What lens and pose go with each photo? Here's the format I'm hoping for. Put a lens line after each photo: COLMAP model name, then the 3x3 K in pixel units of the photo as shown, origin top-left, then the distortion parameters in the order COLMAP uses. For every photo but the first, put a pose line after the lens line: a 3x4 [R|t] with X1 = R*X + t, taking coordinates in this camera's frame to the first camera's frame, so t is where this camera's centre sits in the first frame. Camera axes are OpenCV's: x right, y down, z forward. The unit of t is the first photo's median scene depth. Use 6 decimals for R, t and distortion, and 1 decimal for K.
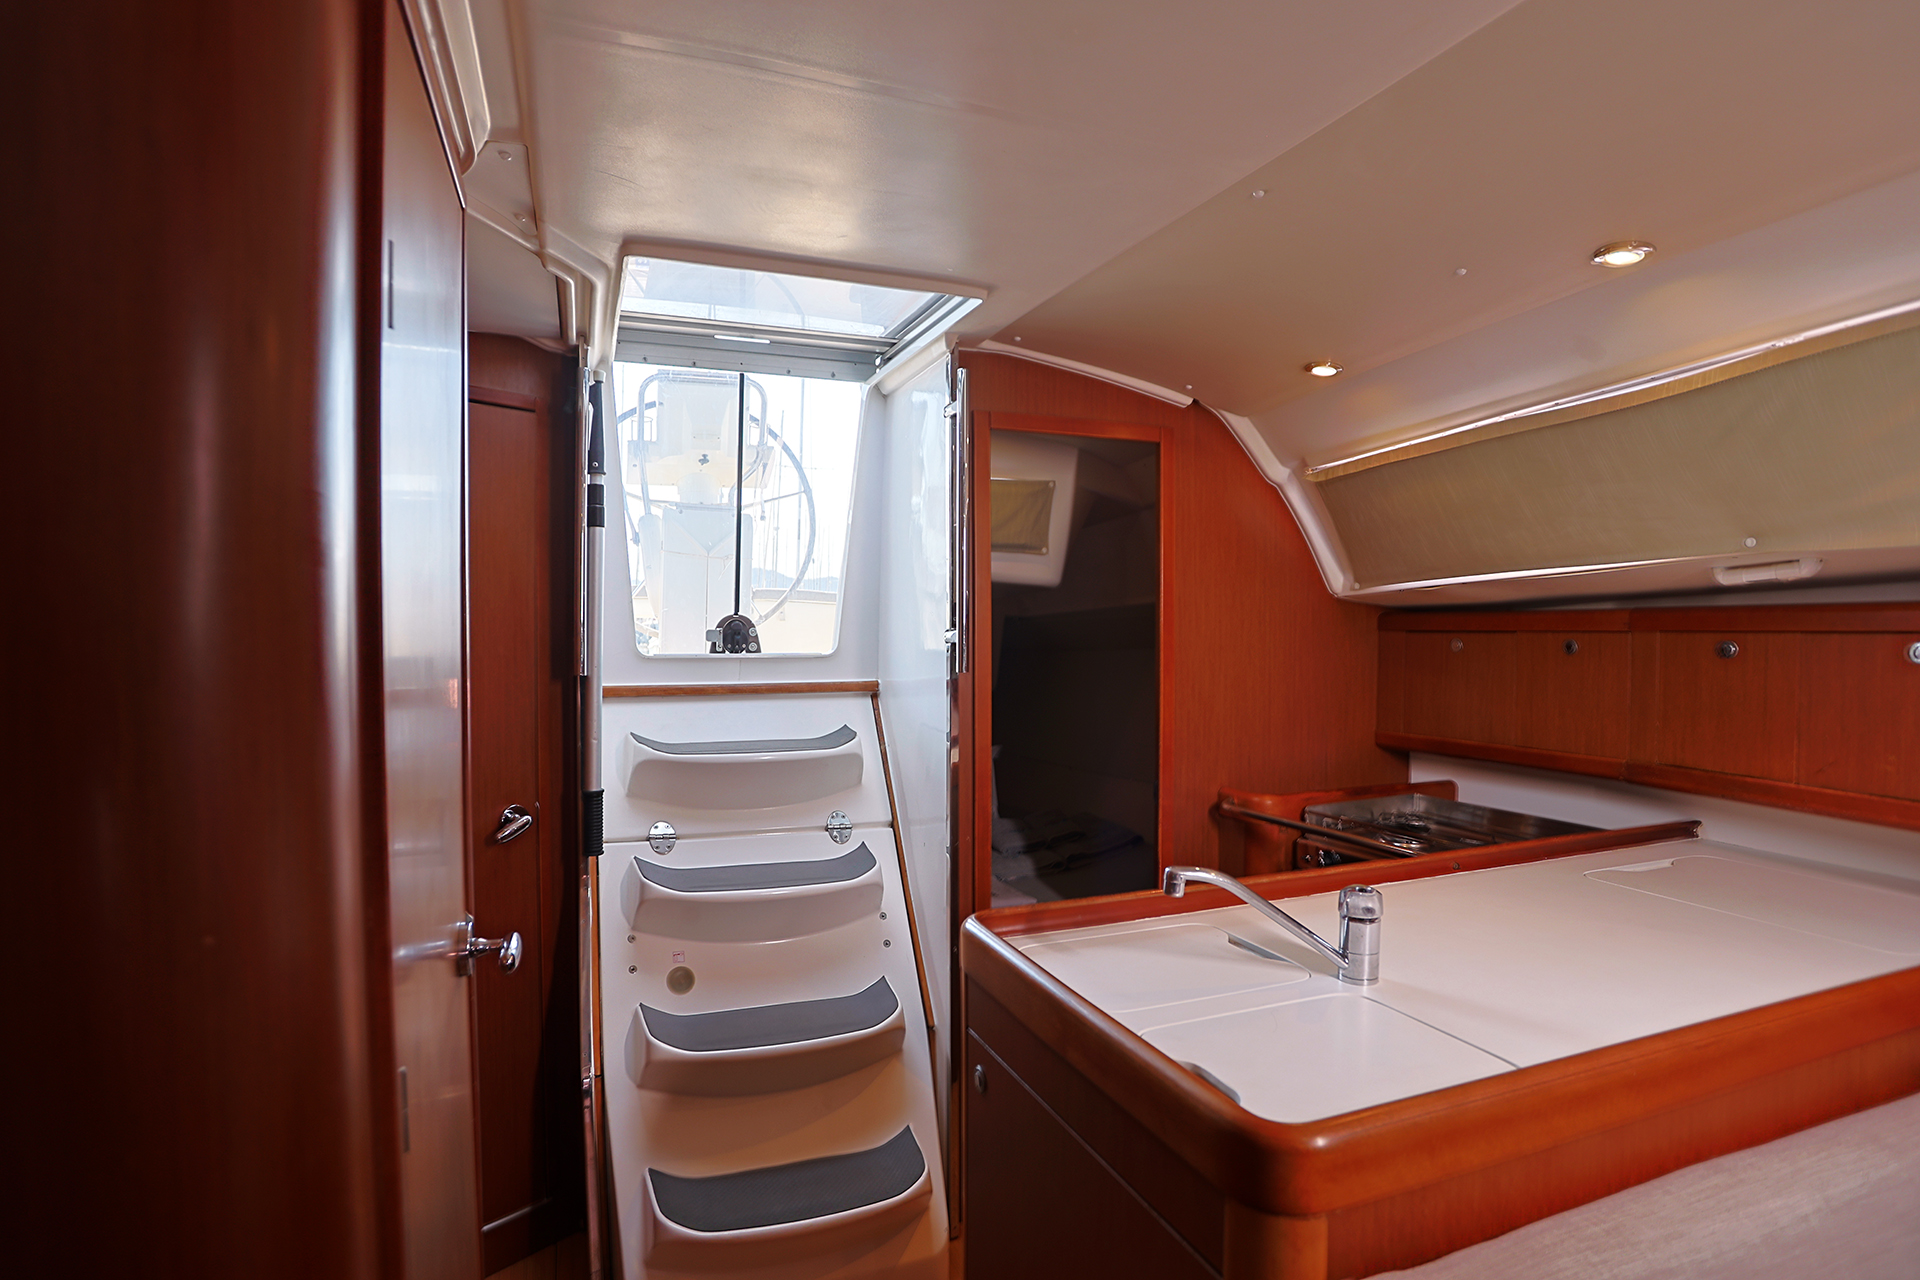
lens RADIAL K [[986.7, 0, 960.0], [0, 986.7, 640.0], [0, 0, 1]] dist [-0.072565, 0.029469]
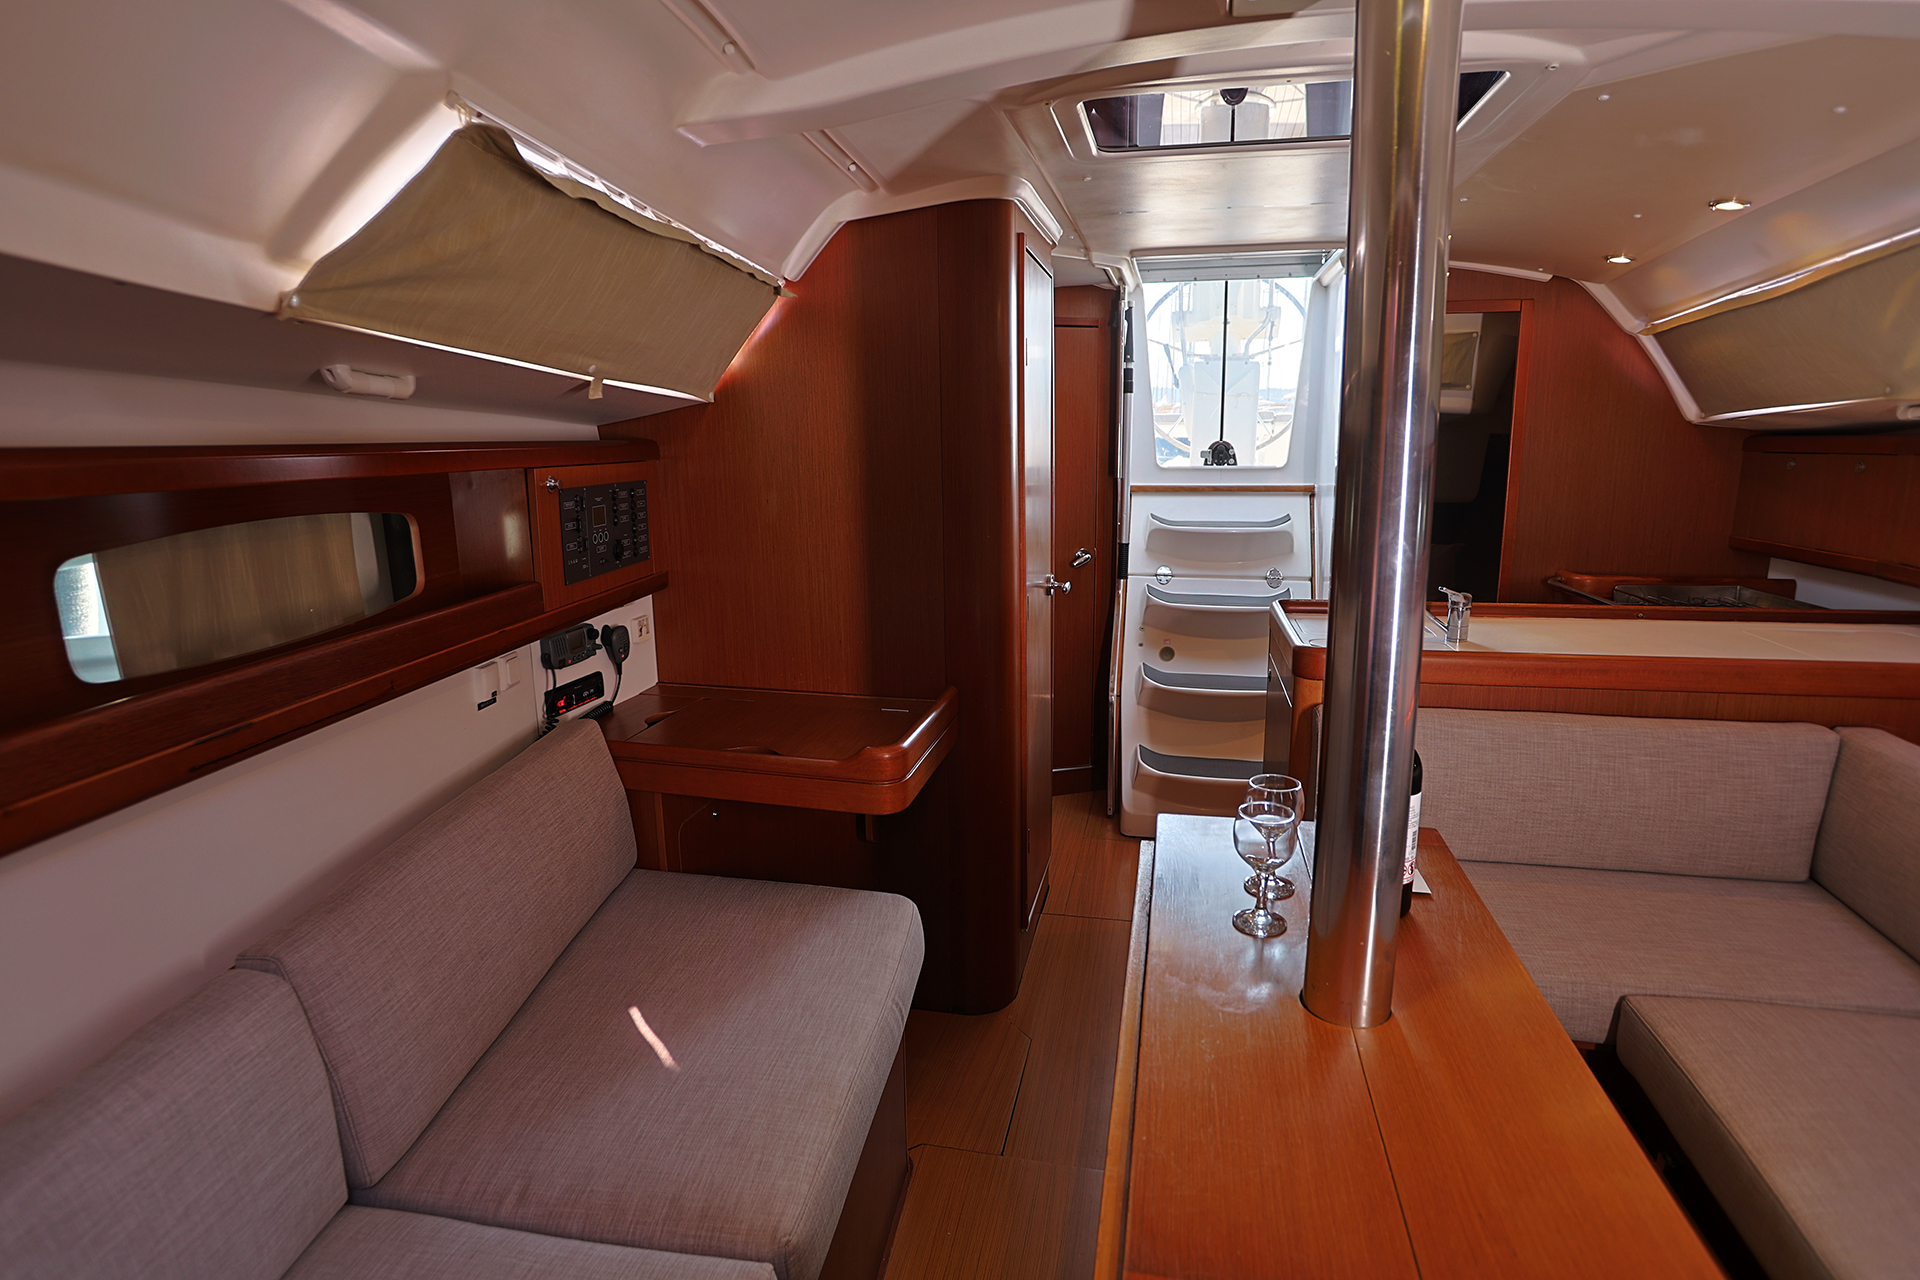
lens RADIAL K [[986.7, 0, 960.0], [0, 986.7, 640.0], [0, 0, 1]] dist [-0.072565, 0.029469]
pose [[0.828852, 0.096792, -0.551031, 0.340428], [0.012221, 0.981553, 0.190798, -0.018234], [0.559334, -0.164878, 0.812380, -0.586528]]
